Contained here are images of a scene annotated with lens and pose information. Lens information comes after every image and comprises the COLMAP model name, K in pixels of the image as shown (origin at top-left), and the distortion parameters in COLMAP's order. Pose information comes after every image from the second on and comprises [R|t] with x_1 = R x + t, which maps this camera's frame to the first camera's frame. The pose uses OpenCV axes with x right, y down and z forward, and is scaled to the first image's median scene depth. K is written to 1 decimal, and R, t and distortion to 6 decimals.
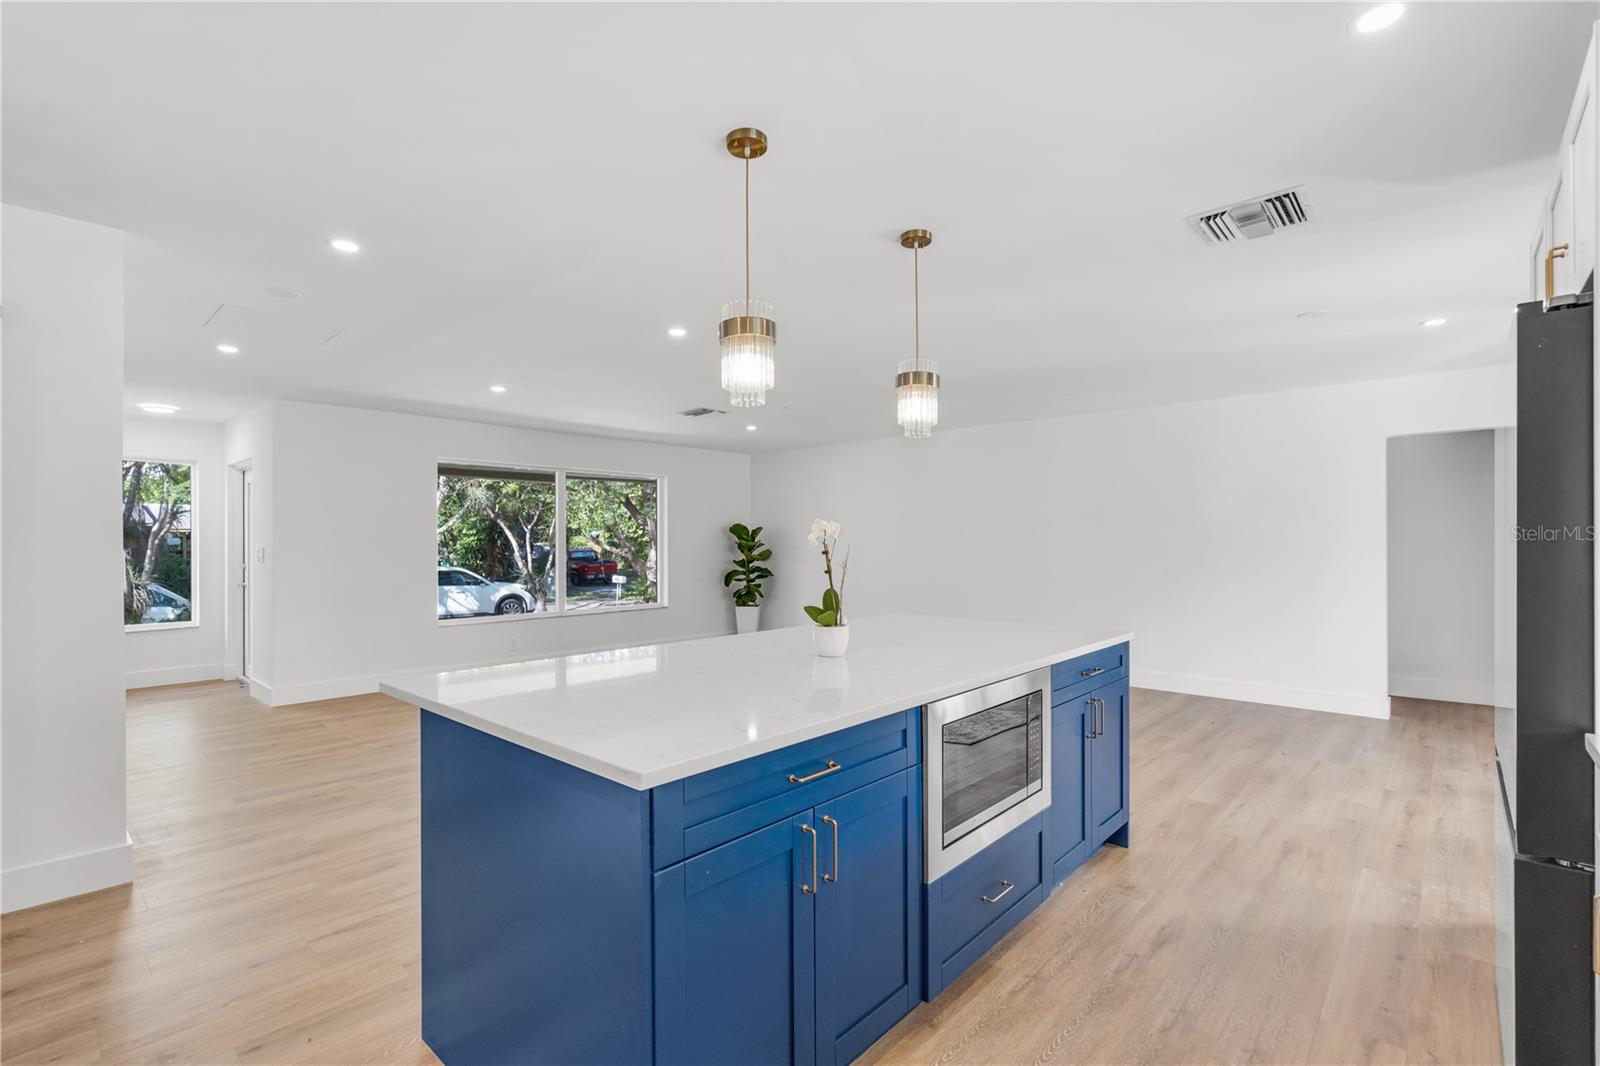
lens RADIAL K [[734.4, 0, 791.3], [0, 734.4, 540.0], [0, 0, 1]] dist [-0.004965, 0.000665]
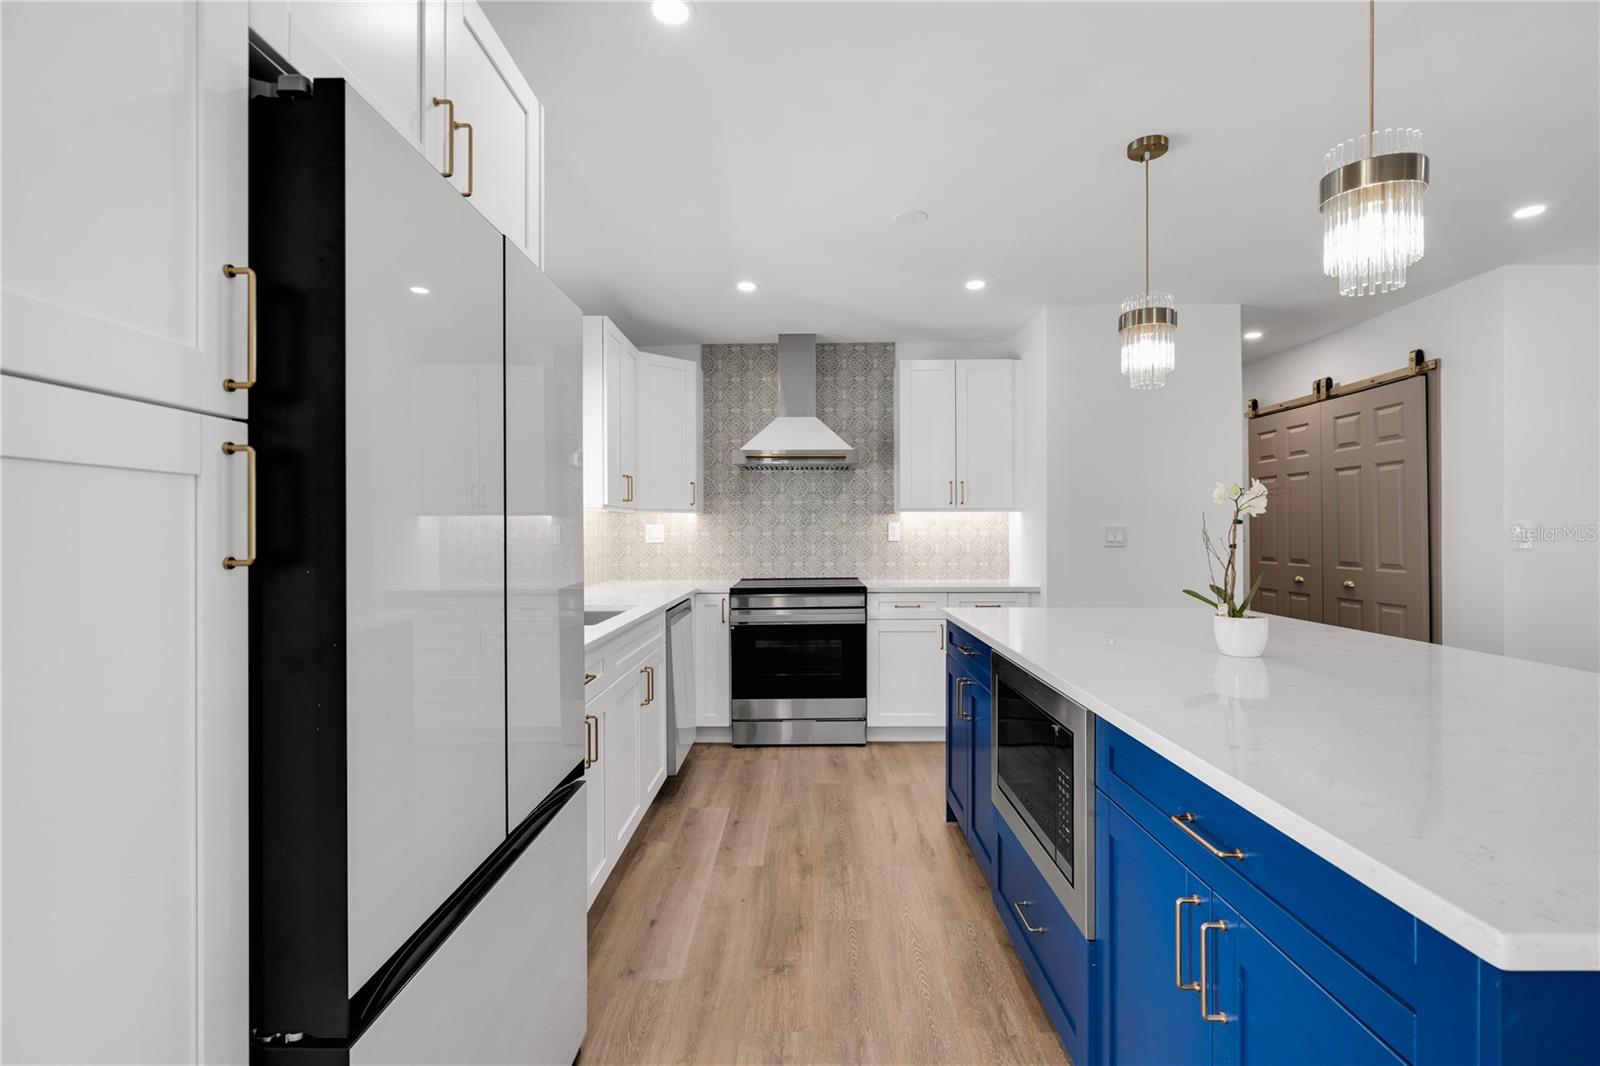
lens RADIAL K [[734.4, 0, 799.1], [0, 734.4, 528.3], [0, 0, 1]] dist [-0.004965, 0.000665]
pose [[-0.751369, 0.004162, -0.659869, 0.760684], [0.006888, 0.999975, -0.001535, 0.018473], [0.659846, -0.005699, -0.751379, 1.066933]]
